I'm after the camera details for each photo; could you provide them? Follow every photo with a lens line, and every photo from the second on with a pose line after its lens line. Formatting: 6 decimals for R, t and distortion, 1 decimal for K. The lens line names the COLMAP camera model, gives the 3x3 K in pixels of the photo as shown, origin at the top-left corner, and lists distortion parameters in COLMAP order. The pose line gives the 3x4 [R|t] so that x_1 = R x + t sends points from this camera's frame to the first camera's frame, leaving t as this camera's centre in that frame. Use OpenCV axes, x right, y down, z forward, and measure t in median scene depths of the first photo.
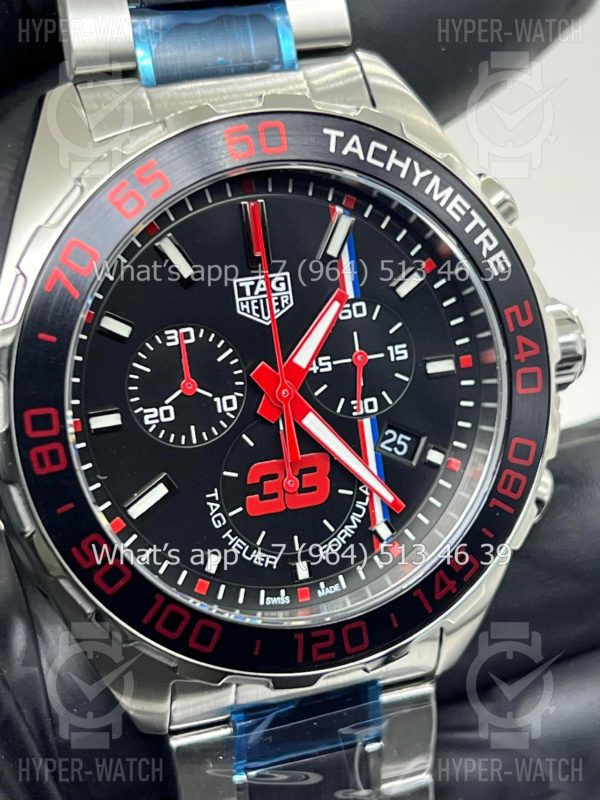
lens RADIAL K [[1916.0, 0, 298.5], [0, 1916.0, 397.1], [0, 0, 1]] dist [0.226885, 0.000000]
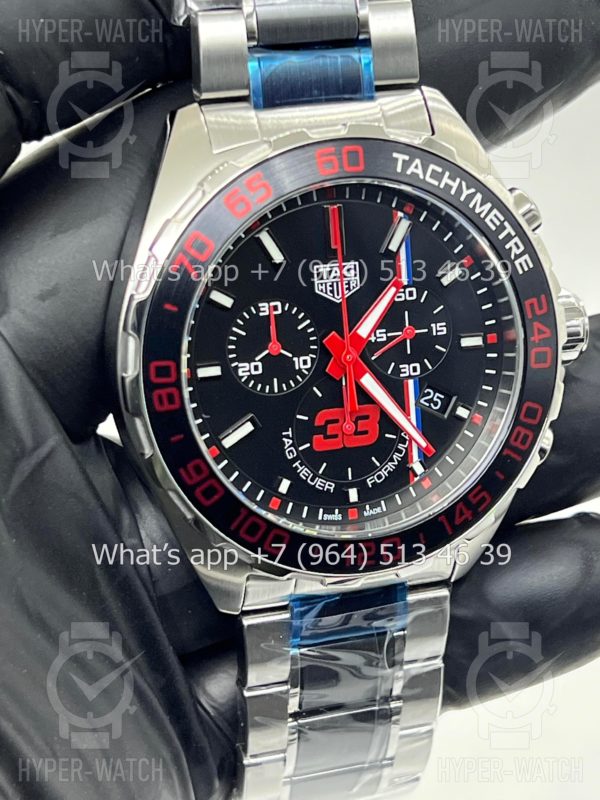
lens RADIAL K [[1916.0, 0, 292.9], [0, 1916.0, 405.4], [0, 0, 1]] dist [0.226885, 0.000000]
pose [[0.998069, 0.061716, -0.006980, -0.033105], [-0.061144, 0.996072, 0.064046, -0.049294], [0.010905, -0.063495, 0.997923, -0.275857]]
